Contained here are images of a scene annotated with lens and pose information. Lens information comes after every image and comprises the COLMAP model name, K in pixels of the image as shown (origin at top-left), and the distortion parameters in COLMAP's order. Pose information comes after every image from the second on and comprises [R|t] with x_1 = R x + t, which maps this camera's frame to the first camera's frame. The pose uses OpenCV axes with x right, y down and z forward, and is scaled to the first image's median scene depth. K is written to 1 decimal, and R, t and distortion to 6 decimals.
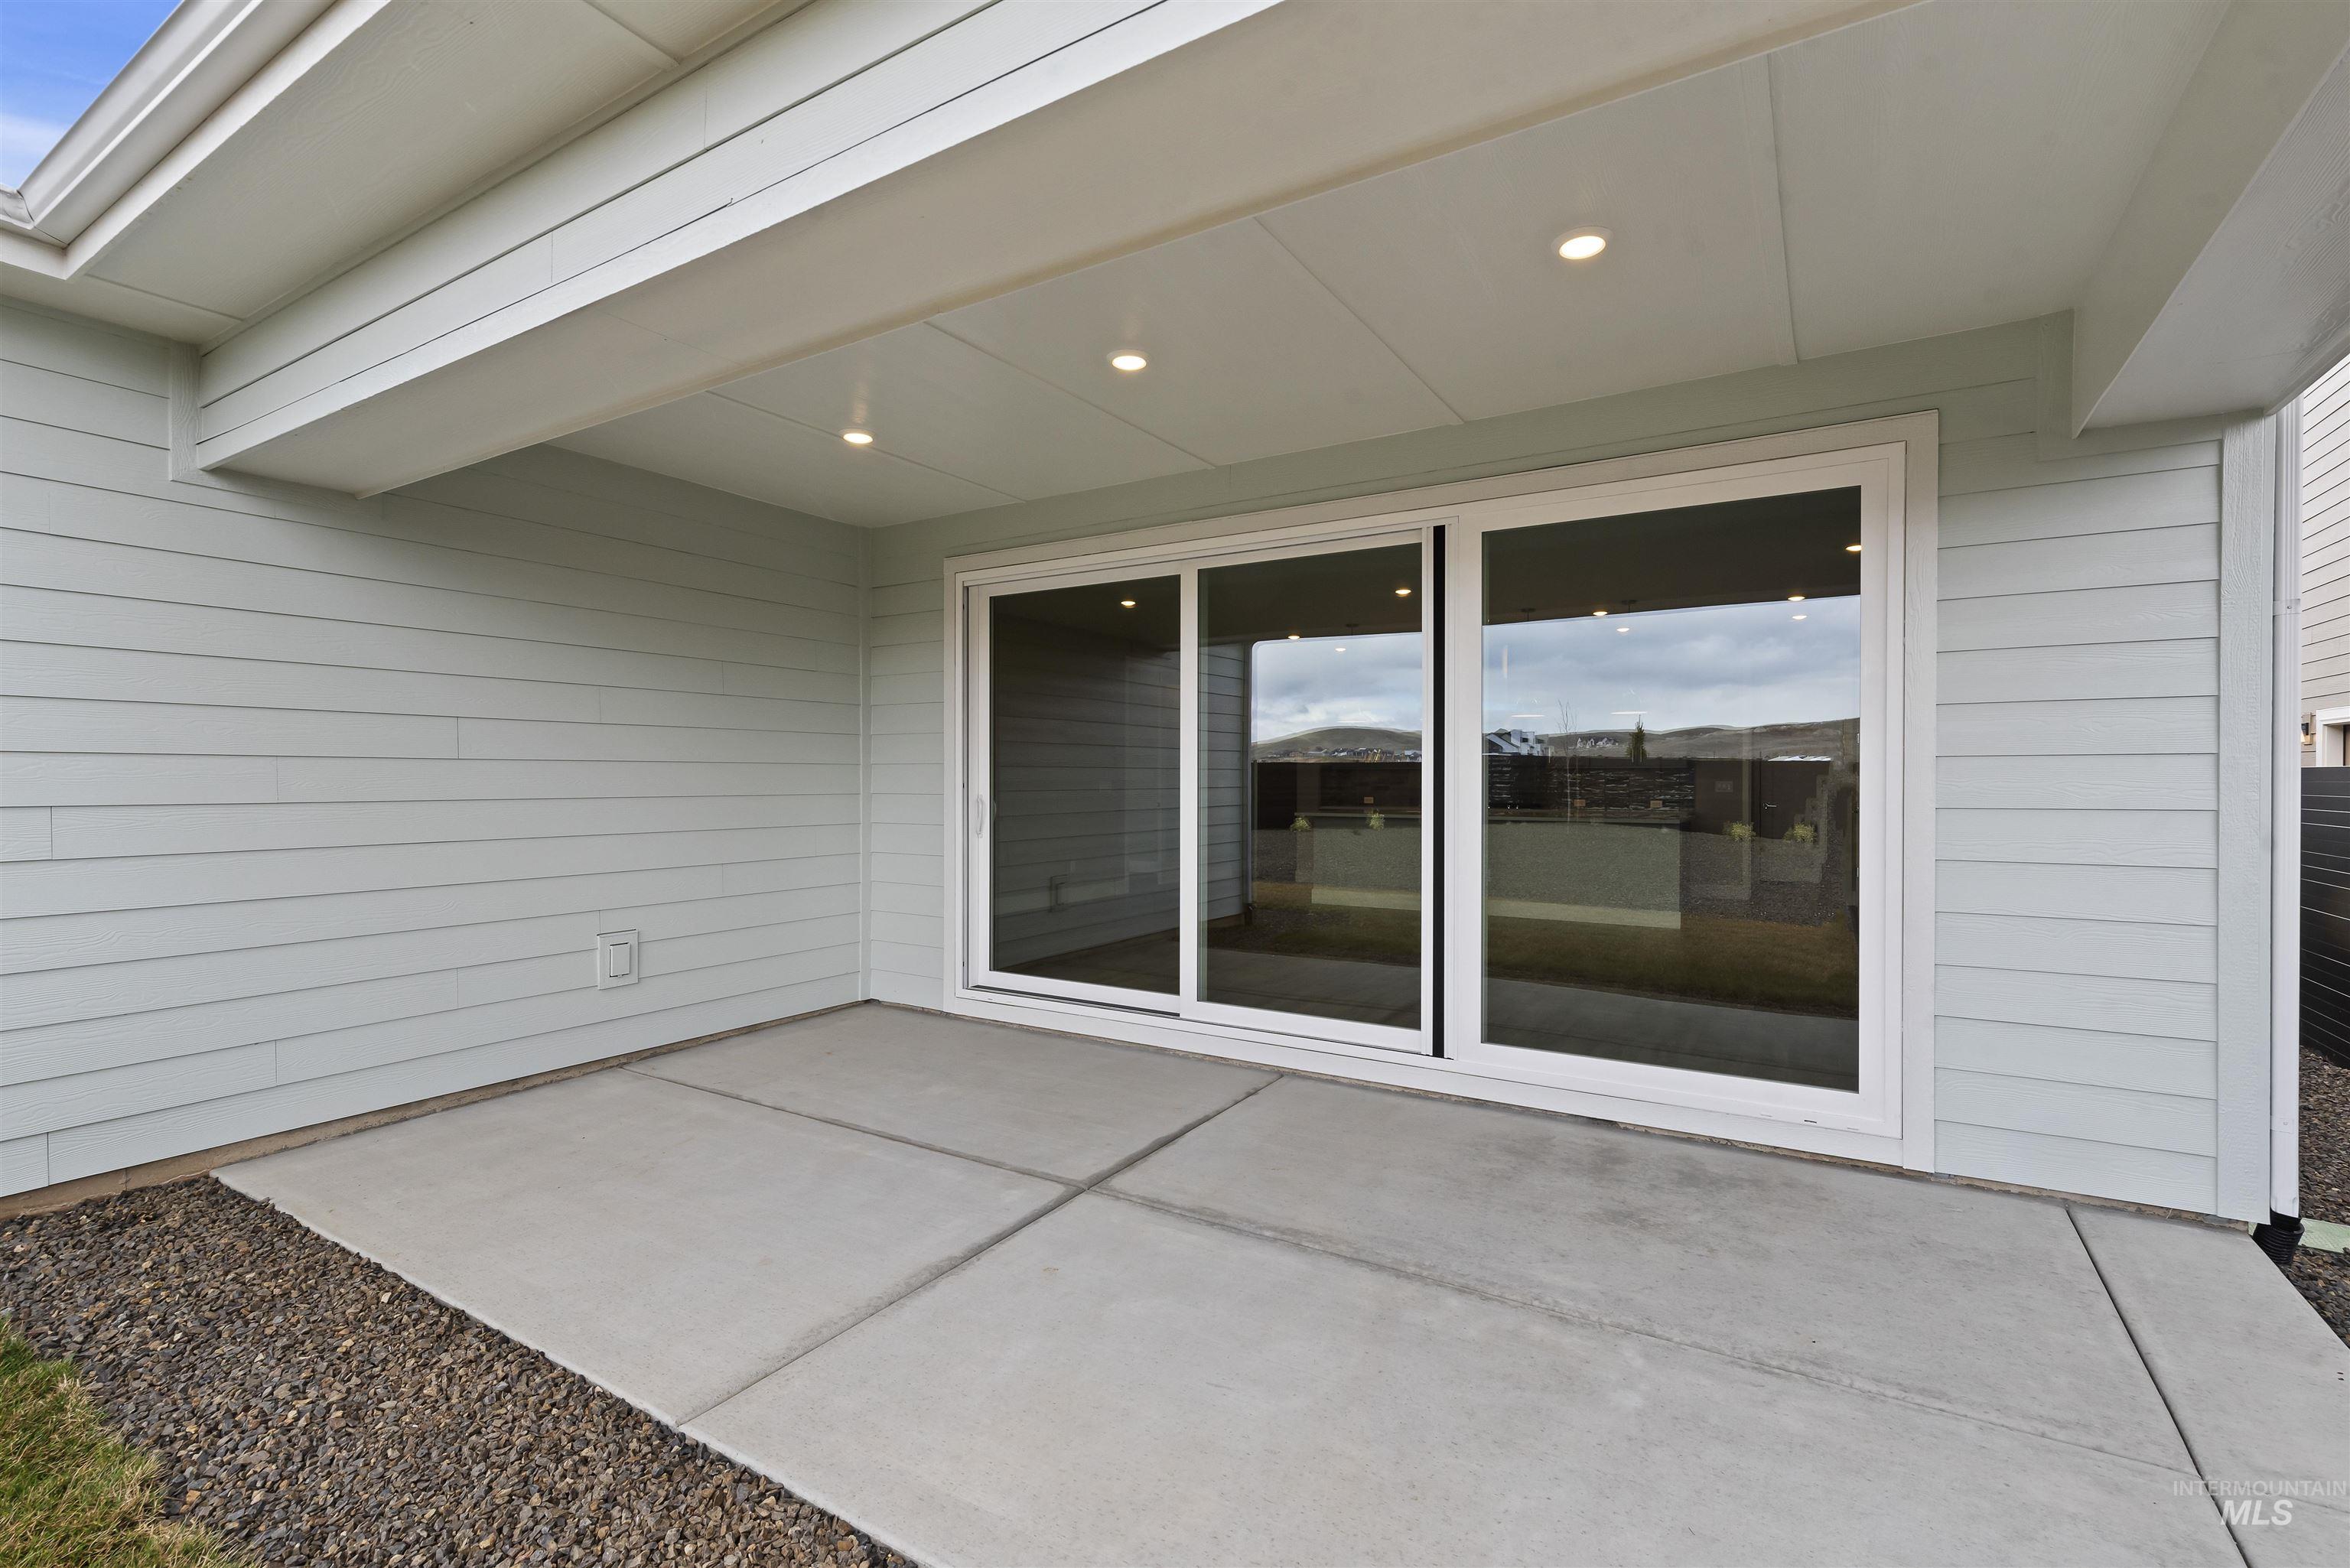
lens RADIAL K [[1040.5, 0, 1176.9], [0, 1040.5, 808.7], [0, 0, 1]] dist [0.000050, 0.000205]
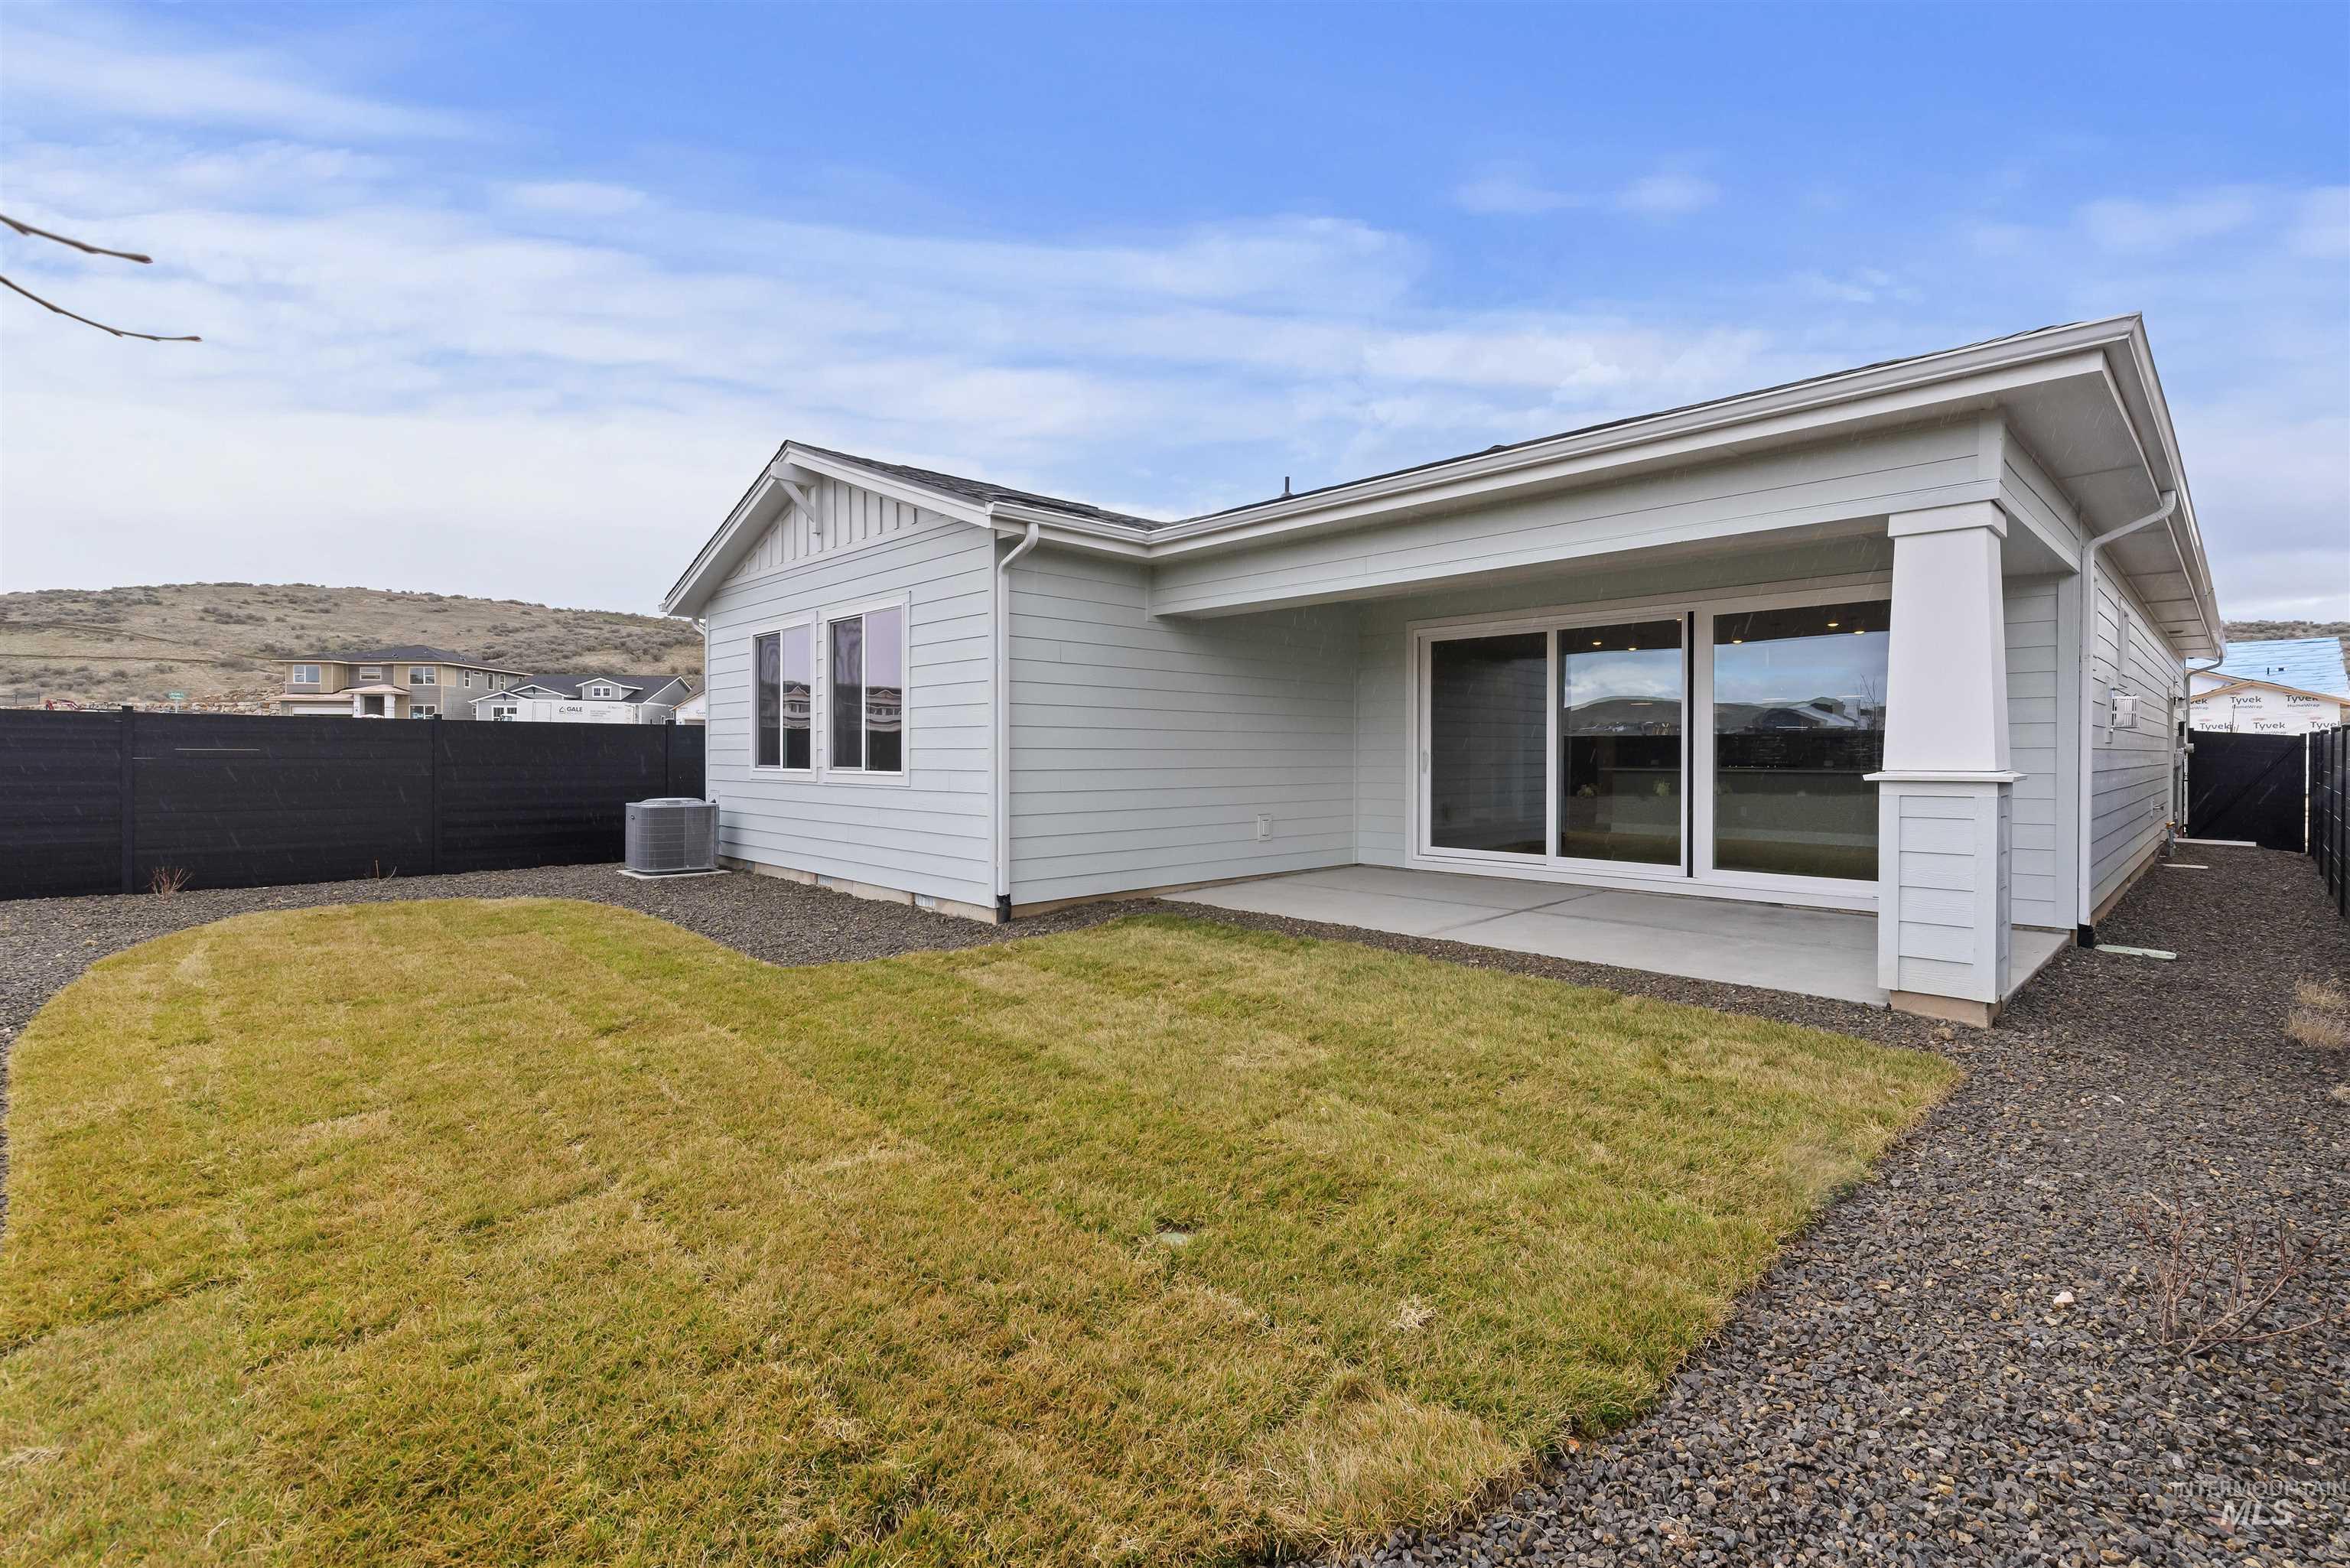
lens RADIAL K [[1048.3, 0, 1191.2], [0, 1048.3, 777.4], [0, 0, 1]] dist [-0.001001, 0.000017]
pose [[0.972362, 0.003106, -0.233456, -0.187731], [-0.004768, 0.999967, -0.006555, 0.057776], [0.233428, 0.007487, 0.972345, -1.051066]]
